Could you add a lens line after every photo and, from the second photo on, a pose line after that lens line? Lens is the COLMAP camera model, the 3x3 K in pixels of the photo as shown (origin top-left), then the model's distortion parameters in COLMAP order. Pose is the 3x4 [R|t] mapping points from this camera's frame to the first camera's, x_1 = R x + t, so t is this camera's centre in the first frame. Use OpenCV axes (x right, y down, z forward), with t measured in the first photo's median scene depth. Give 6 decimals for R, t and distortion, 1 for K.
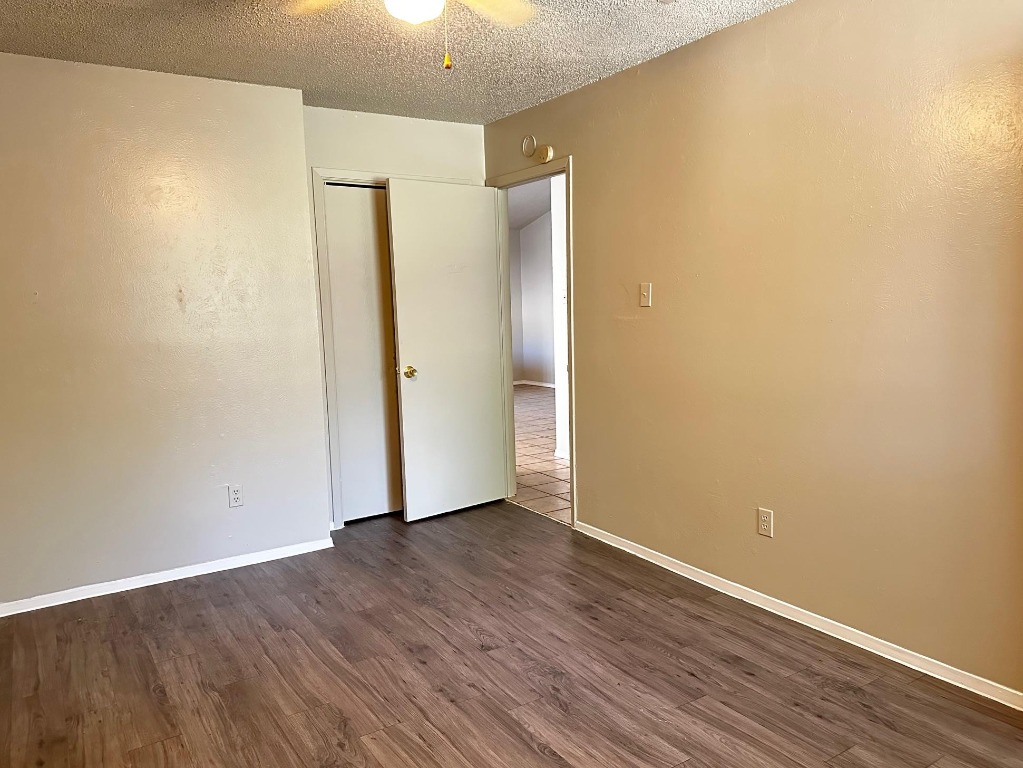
lens RADIAL K [[724.7, 0, 512.2], [0, 724.7, 384.3], [0, 0, 1]] dist [-0.026011, 0.000569]
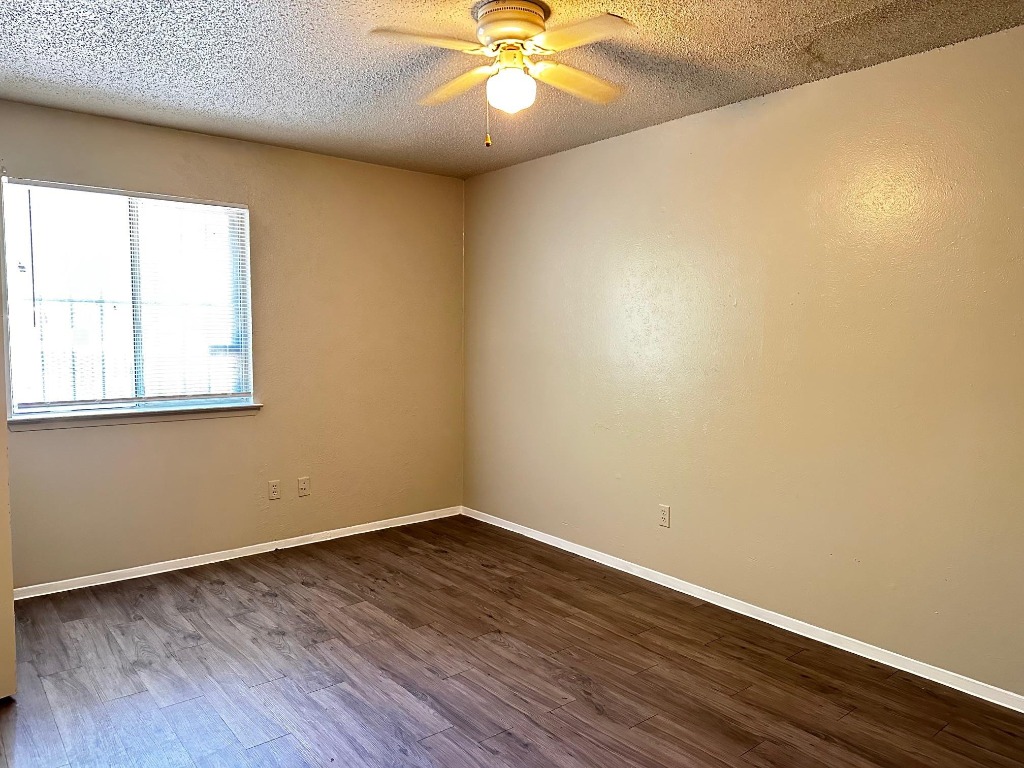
lens RADIAL K [[725.4, 0, 509.9], [0, 725.4, 387.0], [0, 0, 1]] dist [-0.026011, 0.000569]
pose [[-0.994772, 0.025501, -0.098883, 0.003554], [0.007347, 0.983682, 0.179768, -0.219043], [0.101854, 0.178102, -0.978726, 1.937272]]
